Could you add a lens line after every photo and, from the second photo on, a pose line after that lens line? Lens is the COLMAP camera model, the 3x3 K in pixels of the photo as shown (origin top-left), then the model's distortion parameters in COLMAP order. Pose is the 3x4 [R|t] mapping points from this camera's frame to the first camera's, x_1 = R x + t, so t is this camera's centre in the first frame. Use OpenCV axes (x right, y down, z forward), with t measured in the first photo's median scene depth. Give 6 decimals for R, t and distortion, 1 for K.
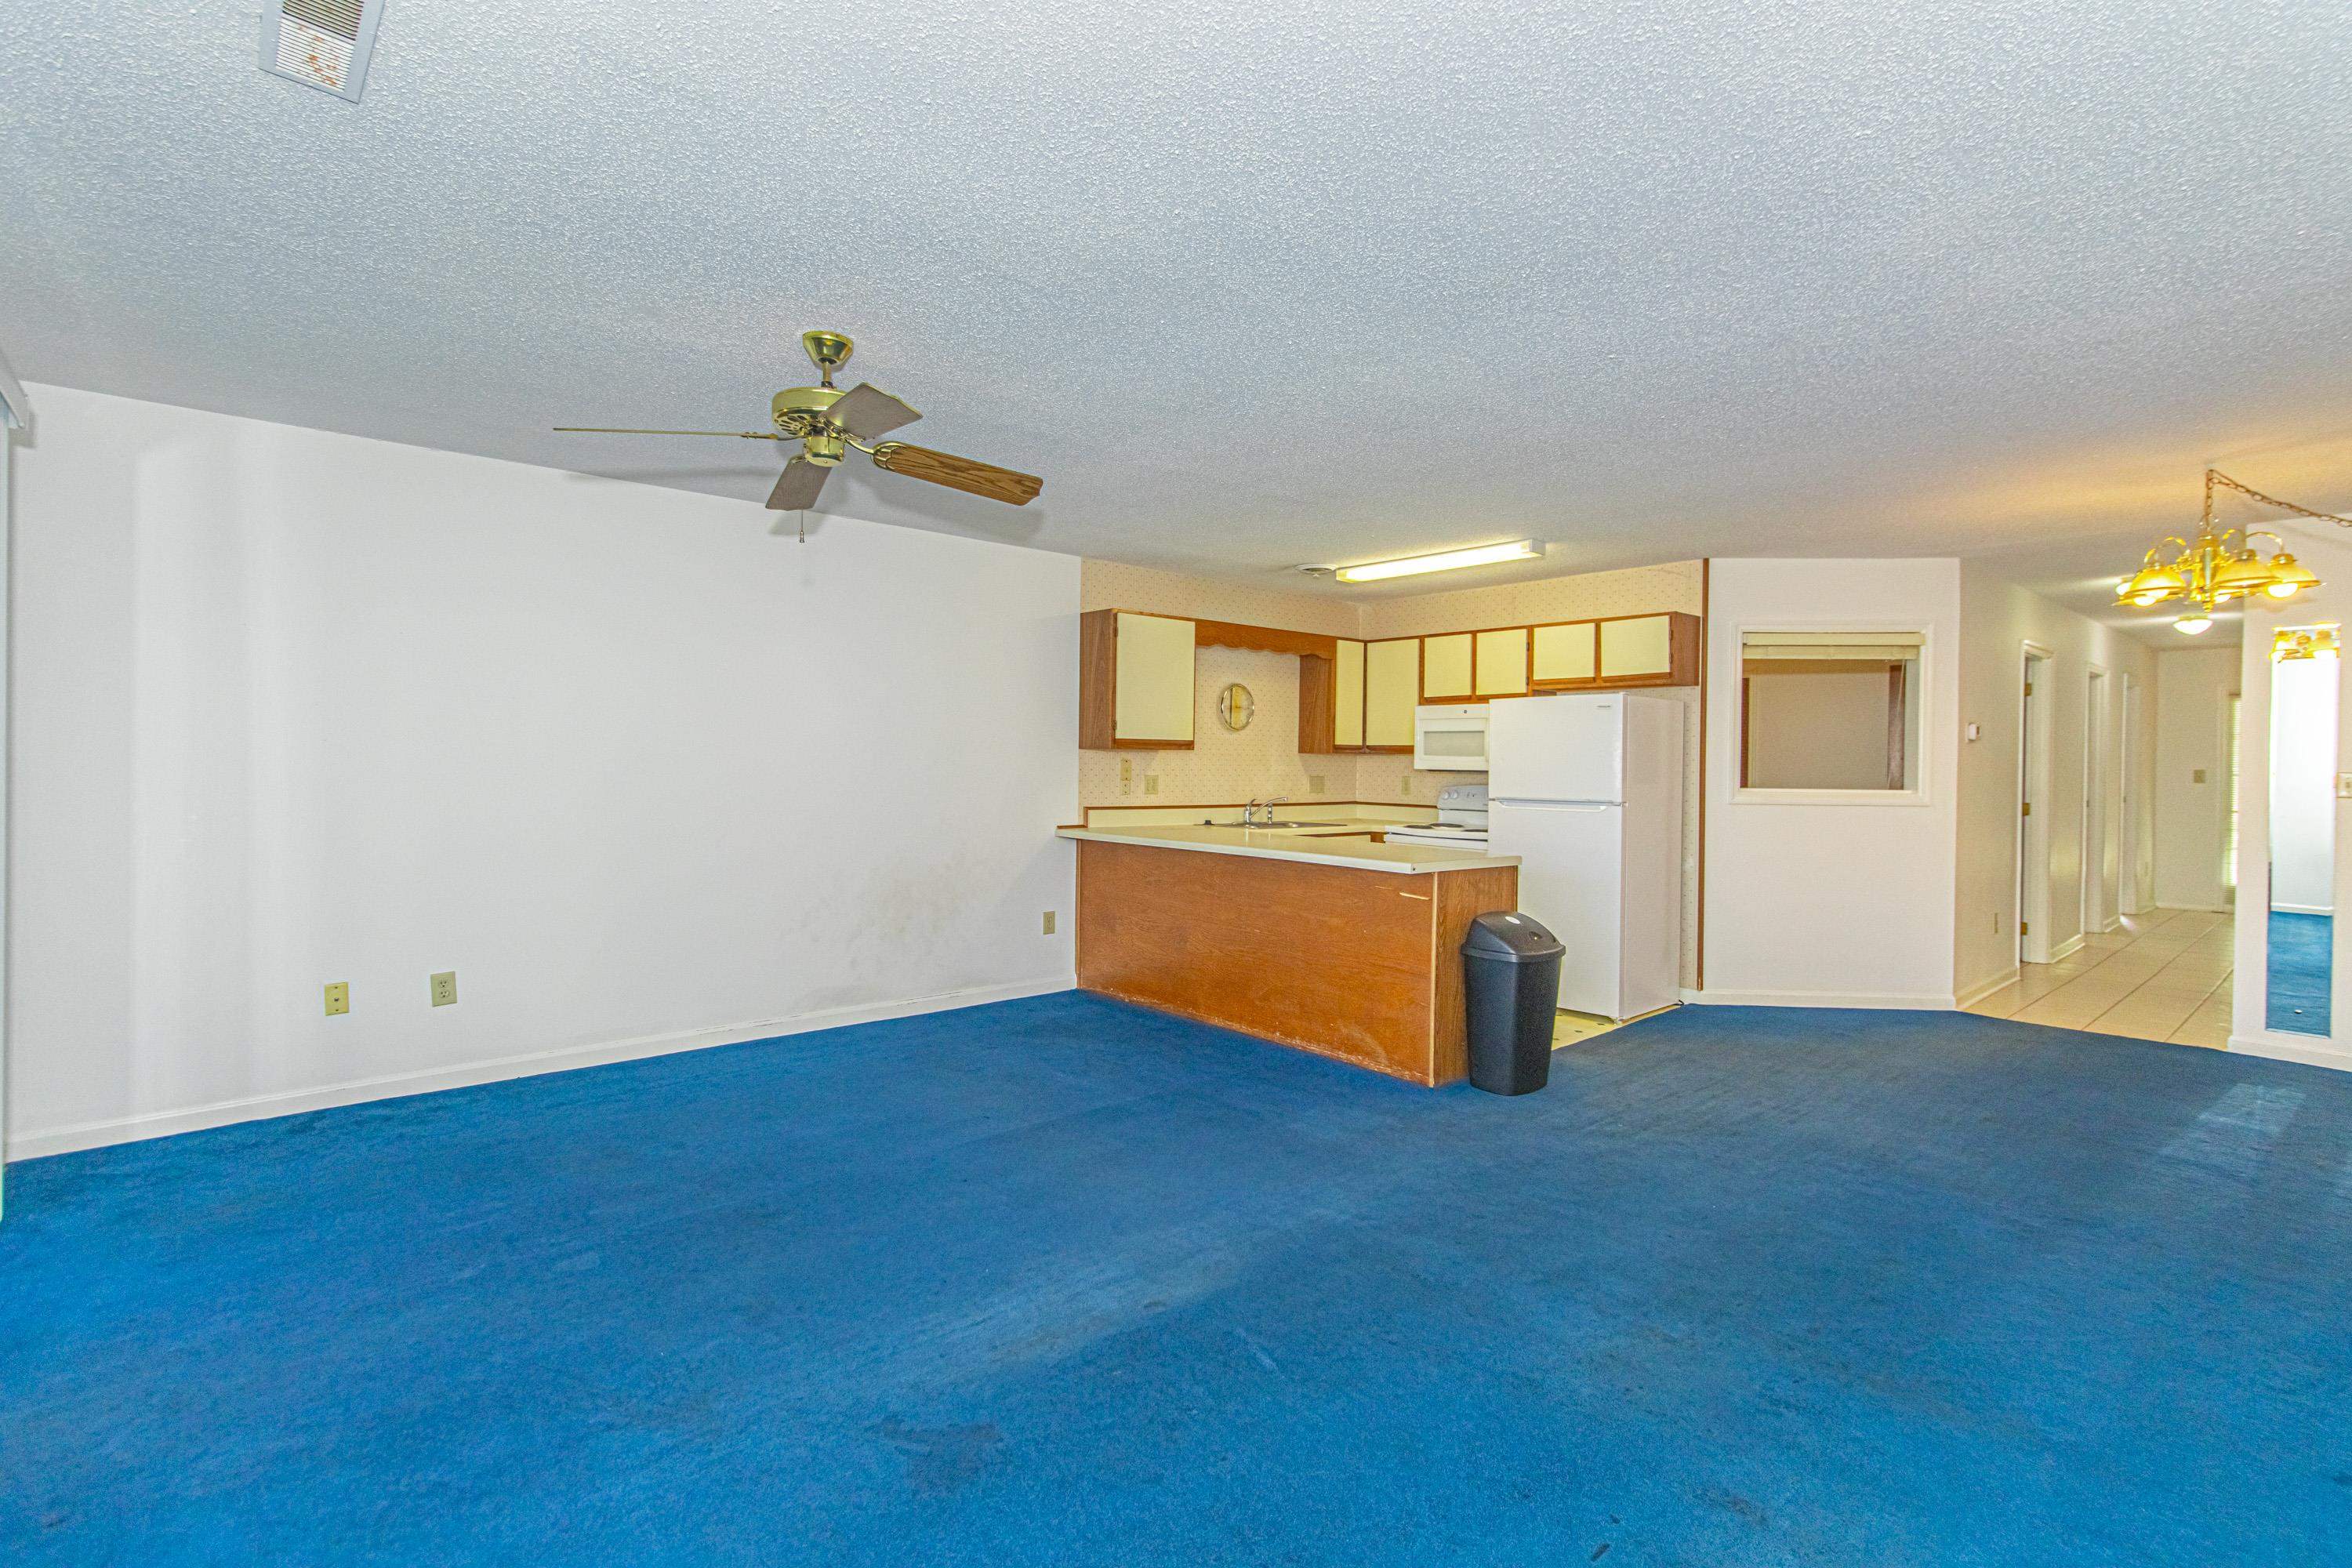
lens RADIAL K [[1088.2, 0, 1178.4], [0, 1088.2, 768.4], [0, 0, 1]] dist [0.000487, 0.000114]
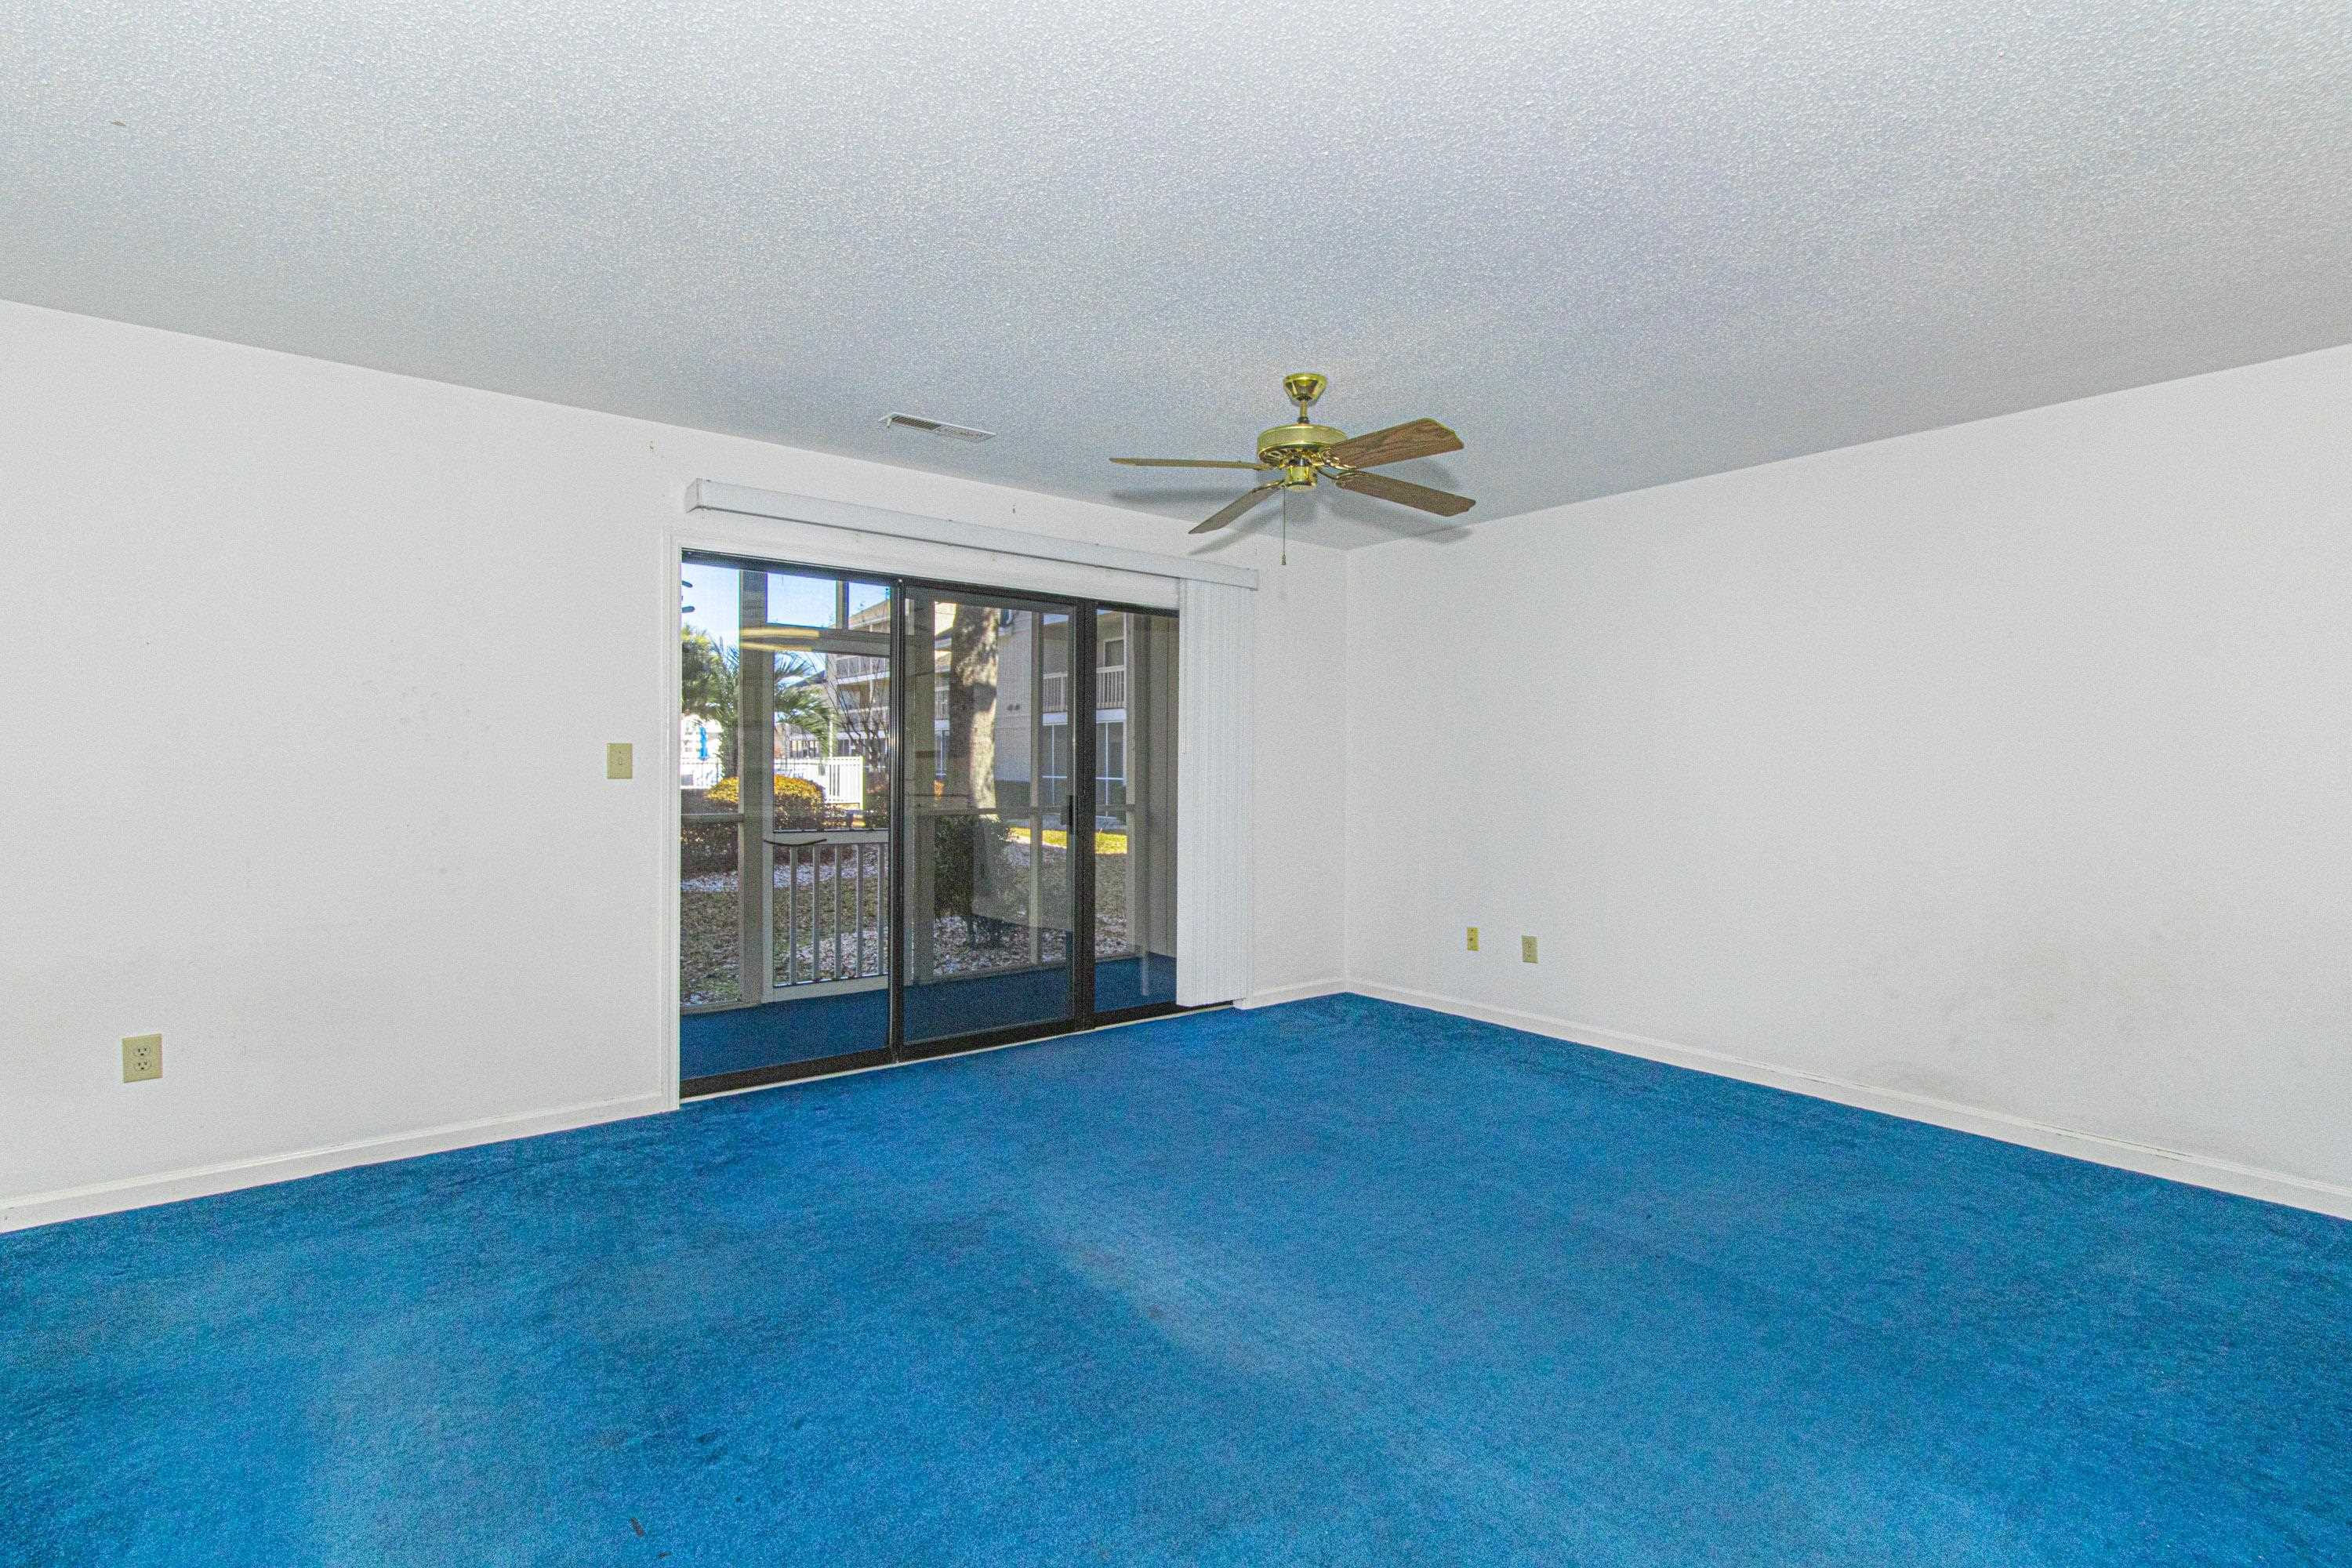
lens RADIAL K [[1068.2, 0, 1154.0], [0, 1068.2, 745.2], [0, 0, 1]] dist [0.001478, 0.000214]
pose [[-0.070192, -0.039137, -0.996765, 0.357826], [-0.018719, 0.999106, -0.037911, 0.017110], [0.997358, 0.015998, -0.070861, 0.416883]]
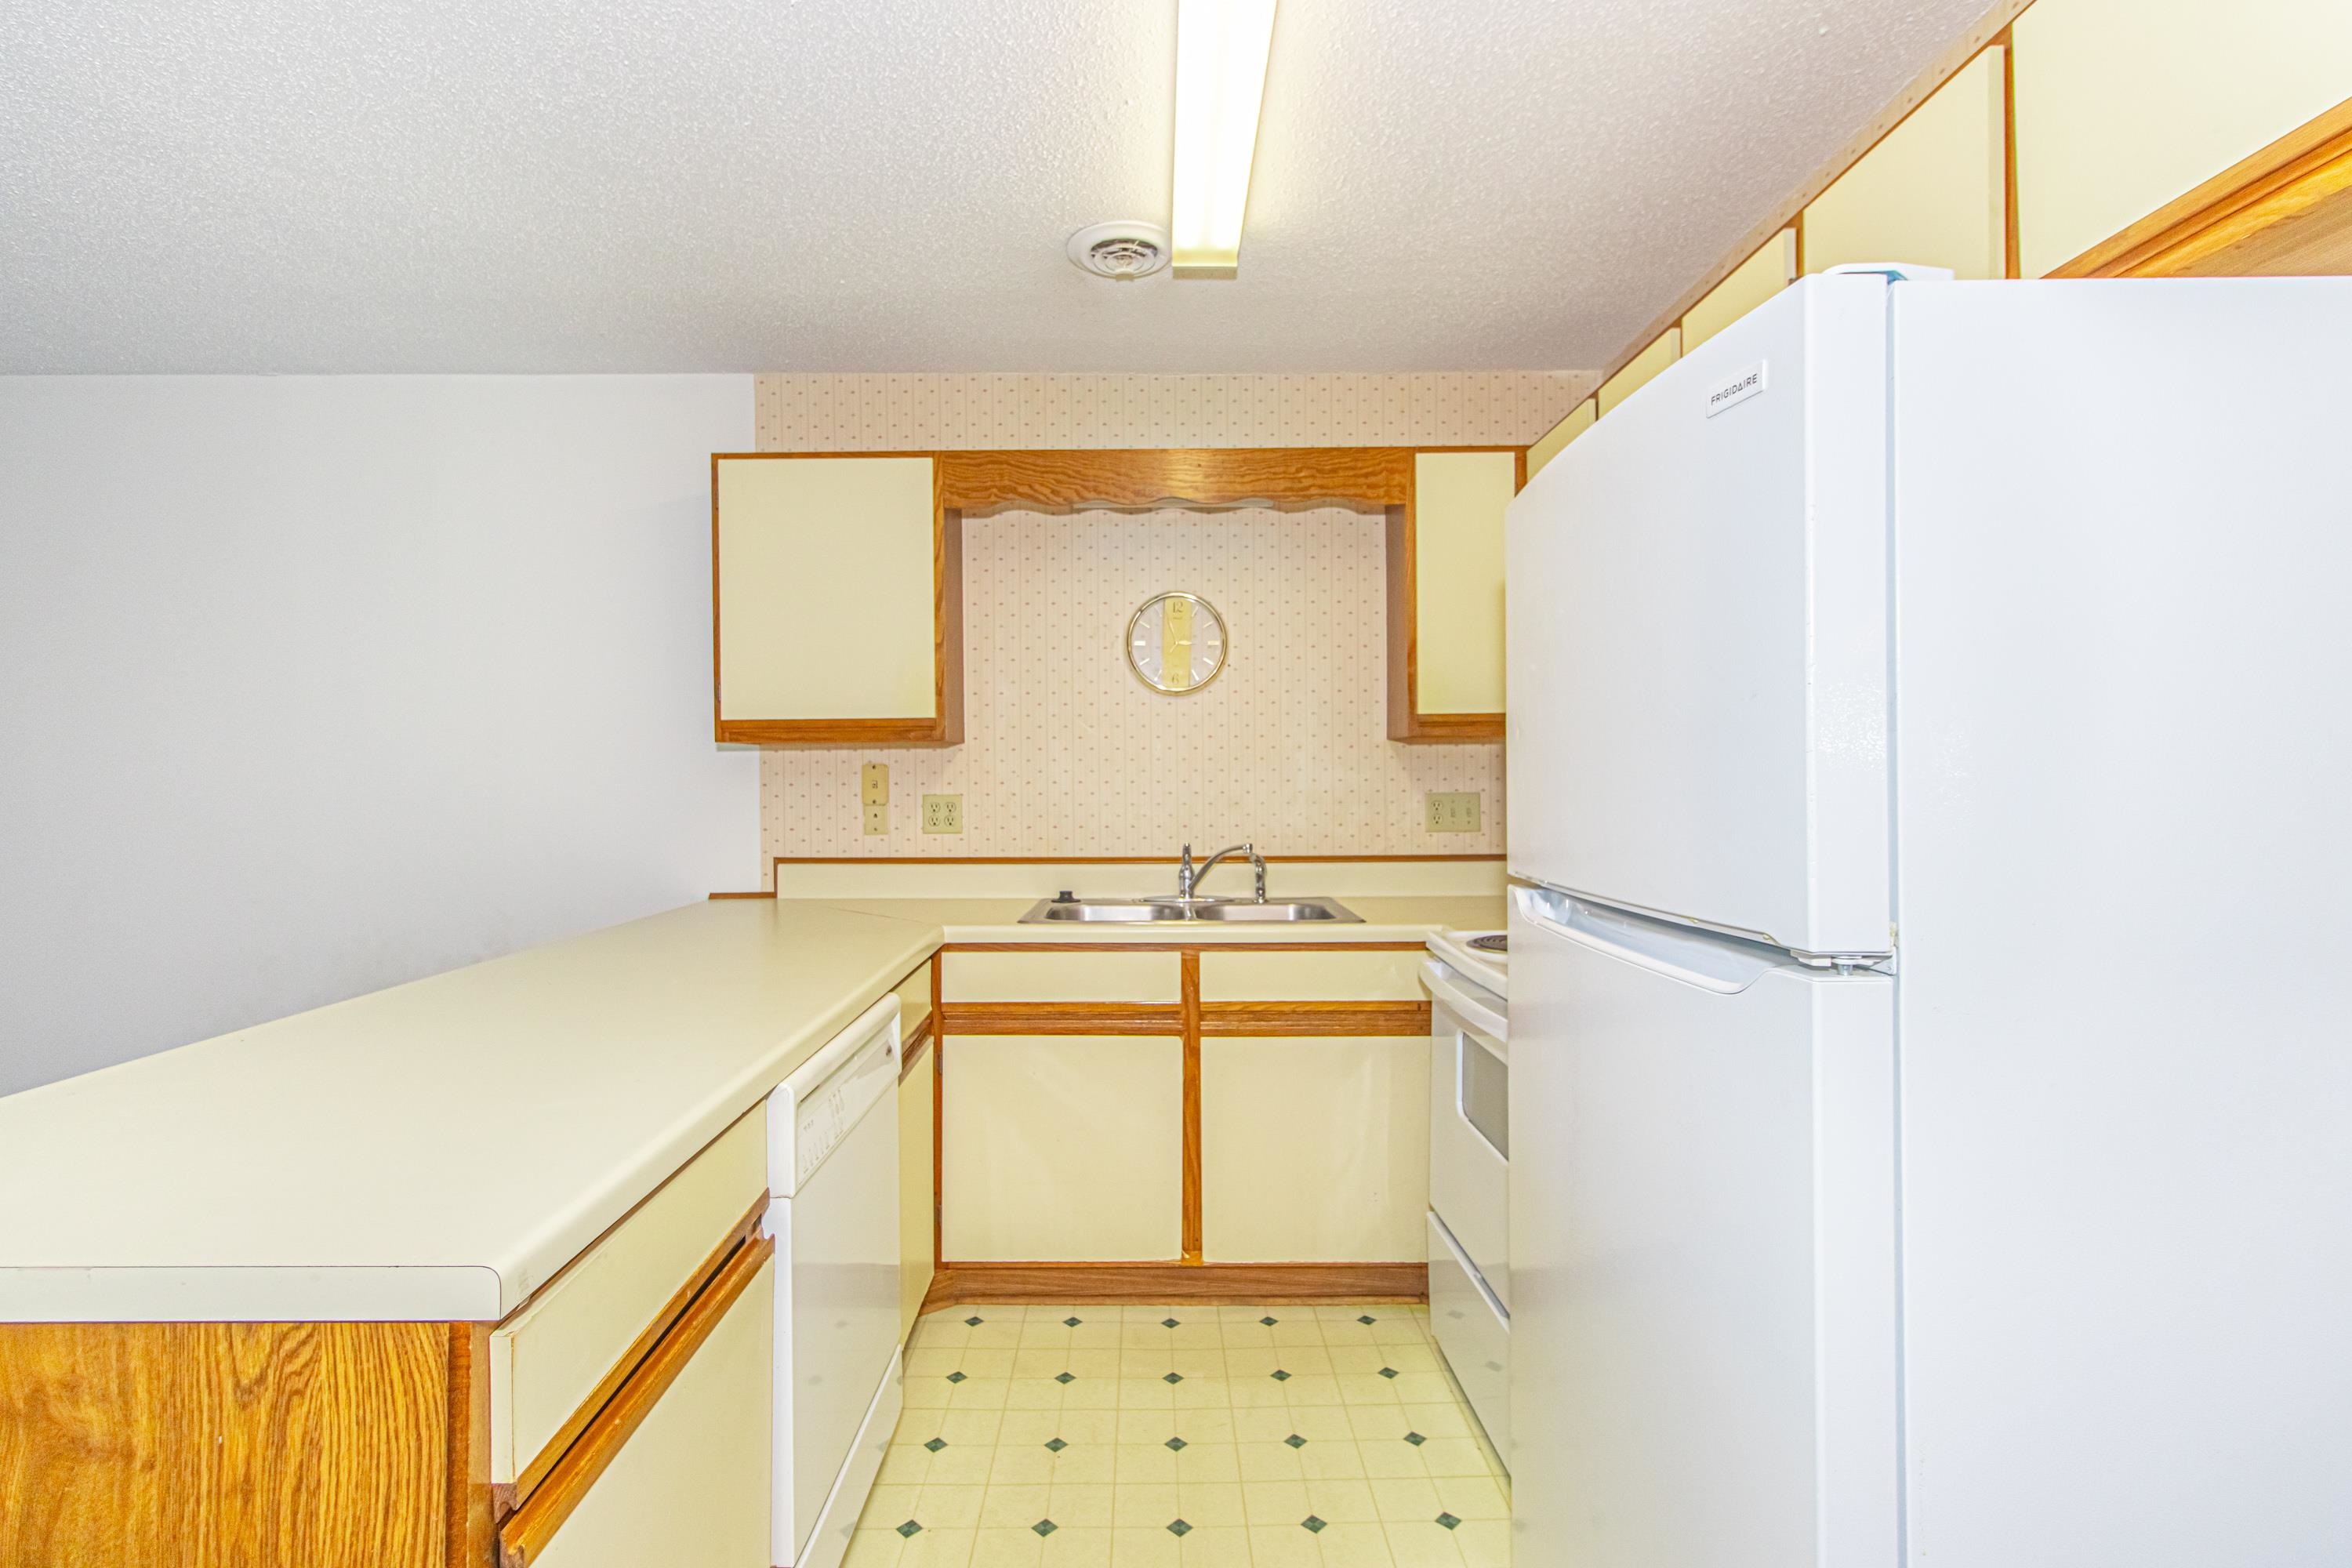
lens RADIAL K [[1087.9, 0, 1157.7], [0, 1087.9, 766.6], [0, 0, 1]] dist [0.001140, 0.000081]
pose [[0.750312, -0.023097, -0.660681, 0.368611], [0.012854, 0.999710, -0.020351, 0.004939], [0.660959, 0.006777, 0.750391, 0.689265]]
